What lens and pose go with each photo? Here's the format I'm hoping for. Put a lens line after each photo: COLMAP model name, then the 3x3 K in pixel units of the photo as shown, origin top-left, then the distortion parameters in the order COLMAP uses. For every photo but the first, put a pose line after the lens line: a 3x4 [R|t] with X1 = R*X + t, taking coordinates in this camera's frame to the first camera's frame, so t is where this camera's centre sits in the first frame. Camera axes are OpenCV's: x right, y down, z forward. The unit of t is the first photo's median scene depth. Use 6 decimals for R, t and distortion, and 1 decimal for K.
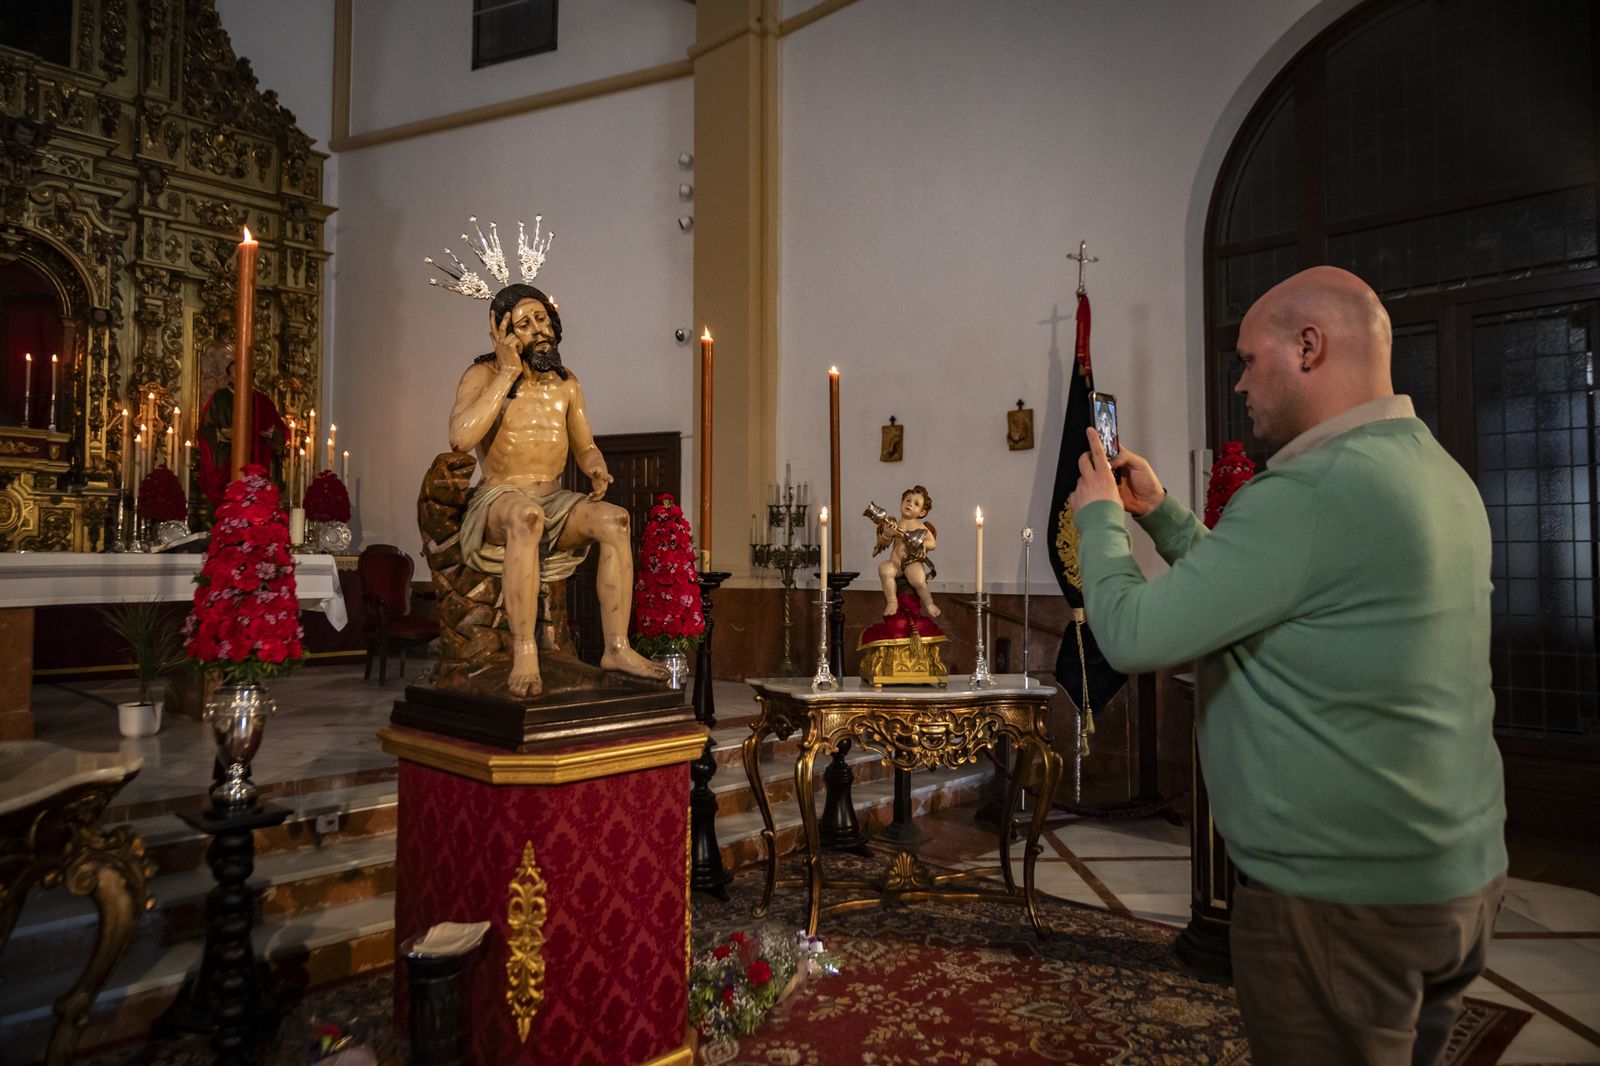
lens RADIAL K [[1082.8, 0, 795.2], [0, 1082.8, 533.2], [0, 0, 1]] dist [0.008481, -0.010477]
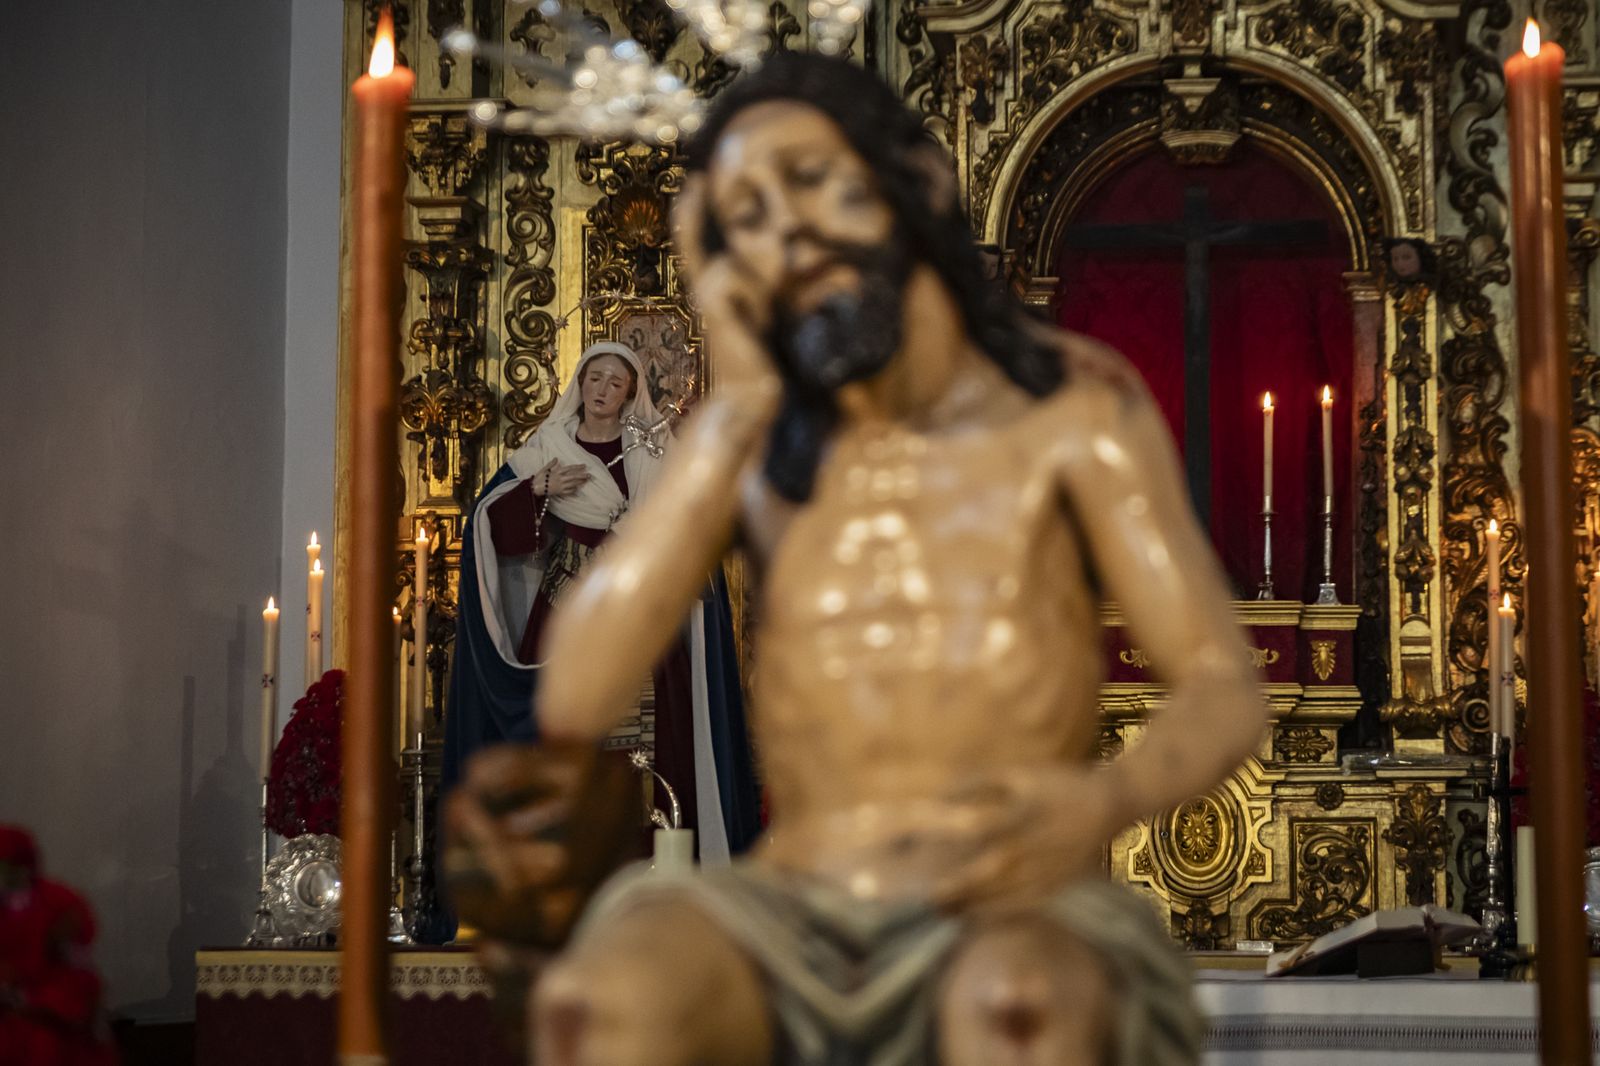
lens RADIAL K [[3516.9, 0, 801.0], [0, 3516.9, 536.0], [0, 0, 1]] dist [-0.037824, 0.000000]
pose [[0.597227, -0.085586, -0.797493, 0.130348], [0.022061, 0.995667, -0.090333, -0.015064], [0.801769, 0.036355, 0.596527, 0.176290]]
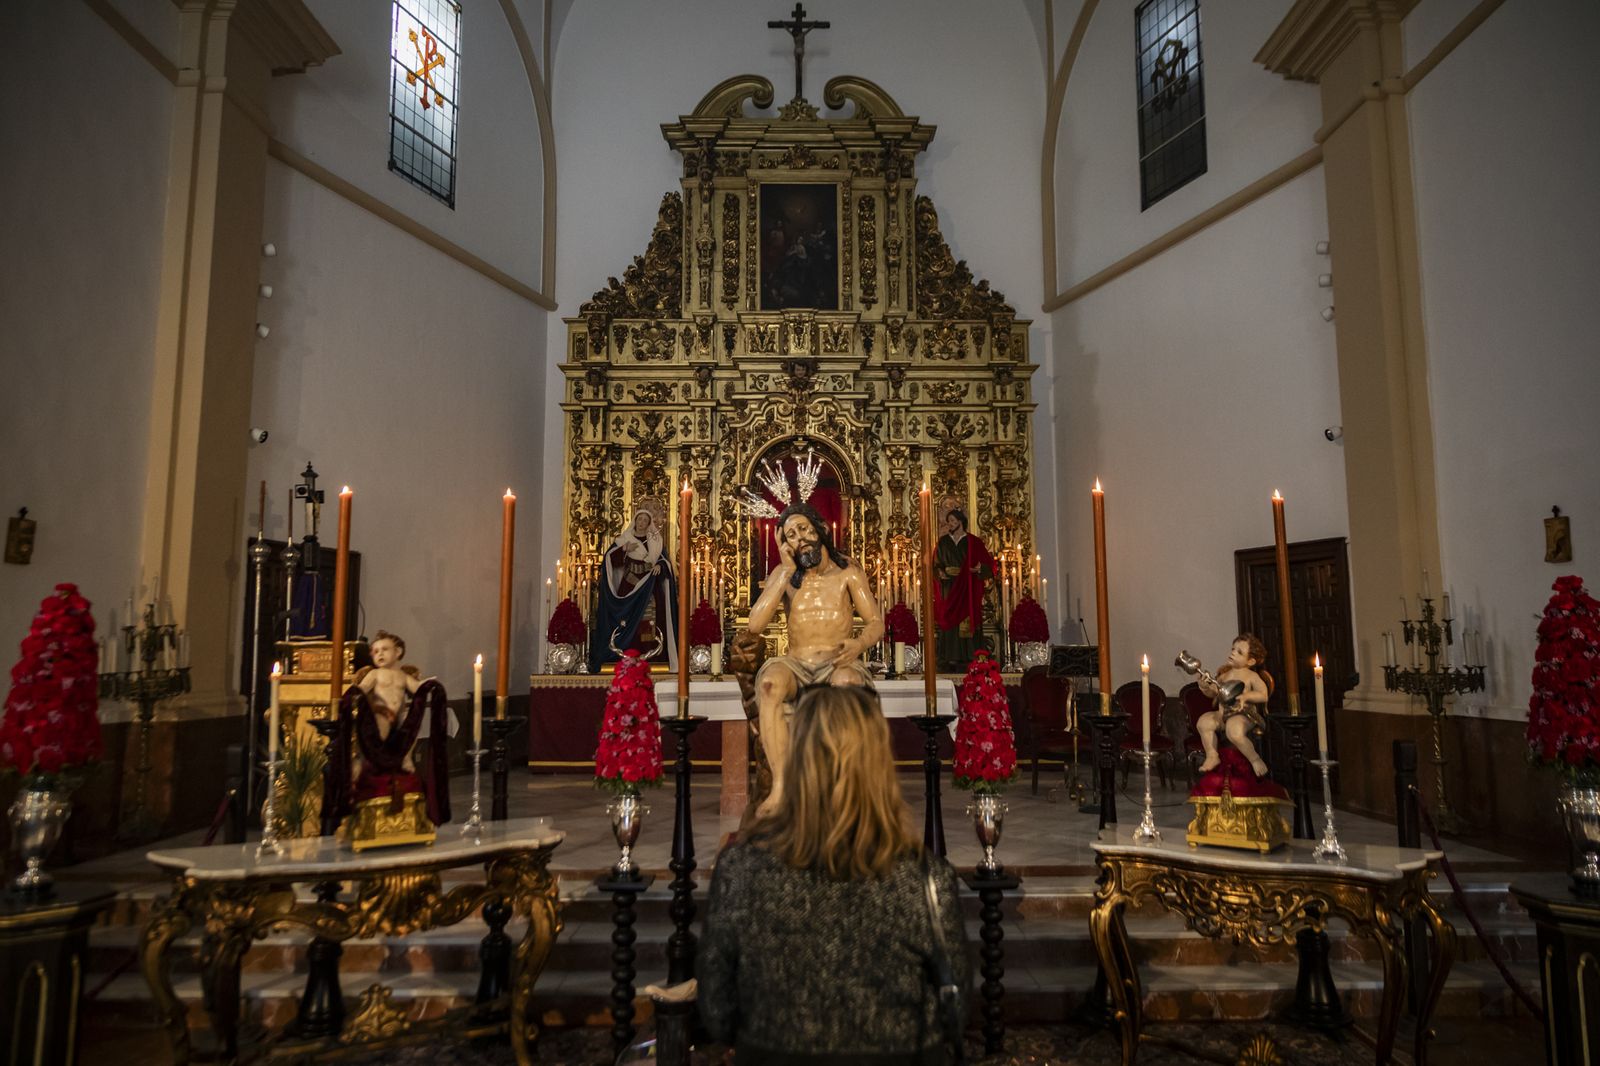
lens RADIAL K [[1082.8, 0, 775.3], [0, 1082.8, 542.0], [0, 0, 1]] dist [0.008481, -0.010477]
pose [[0.690645, -0.084753, -0.718211, 0.228228], [0.027809, 0.995487, -0.090731, -0.021189], [0.722659, 0.042690, 0.689885, 0.023459]]
